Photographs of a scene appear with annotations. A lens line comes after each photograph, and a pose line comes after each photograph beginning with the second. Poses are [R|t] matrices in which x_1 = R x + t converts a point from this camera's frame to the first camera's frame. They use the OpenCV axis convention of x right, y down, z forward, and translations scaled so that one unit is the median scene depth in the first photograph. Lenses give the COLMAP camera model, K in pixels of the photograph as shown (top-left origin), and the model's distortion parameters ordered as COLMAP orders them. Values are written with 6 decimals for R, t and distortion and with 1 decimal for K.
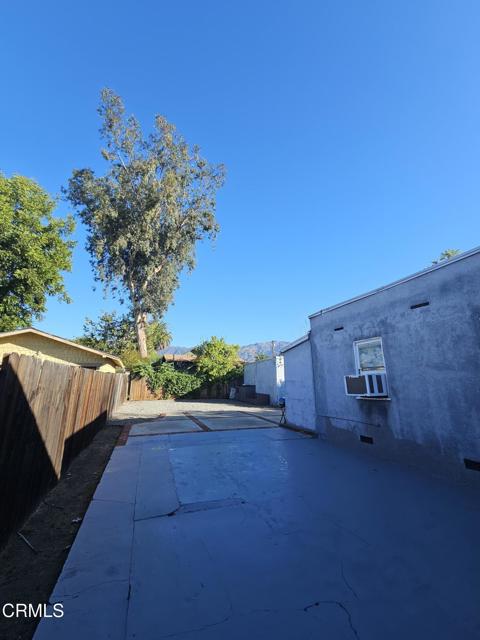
lens RADIAL K [[261.0, 0, 237.8], [0, 261.0, 319.3], [0, 0, 1]] dist [-0.002311, -0.000094]
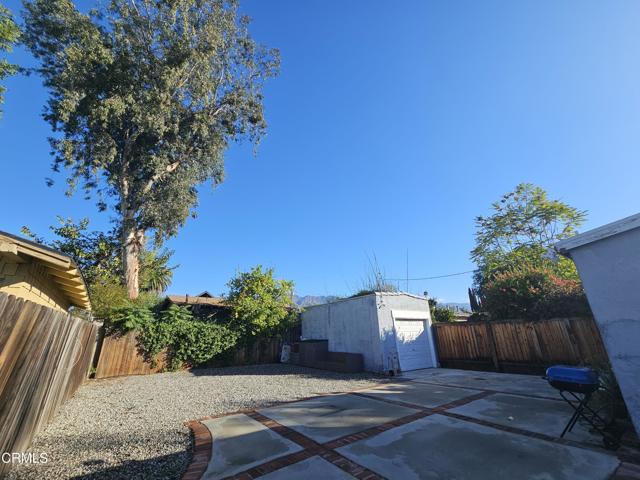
lens RADIAL K [[261.0, 0, 319.0], [0, 261.0, 242.1], [0, 0, 1]] dist [-0.002311, -0.000094]
pose [[0.958794, 0.068779, 0.275652, -0.134913], [-0.037589, 0.992434, -0.116881, 0.078636], [-0.281605, 0.101703, 0.954125, 0.319064]]
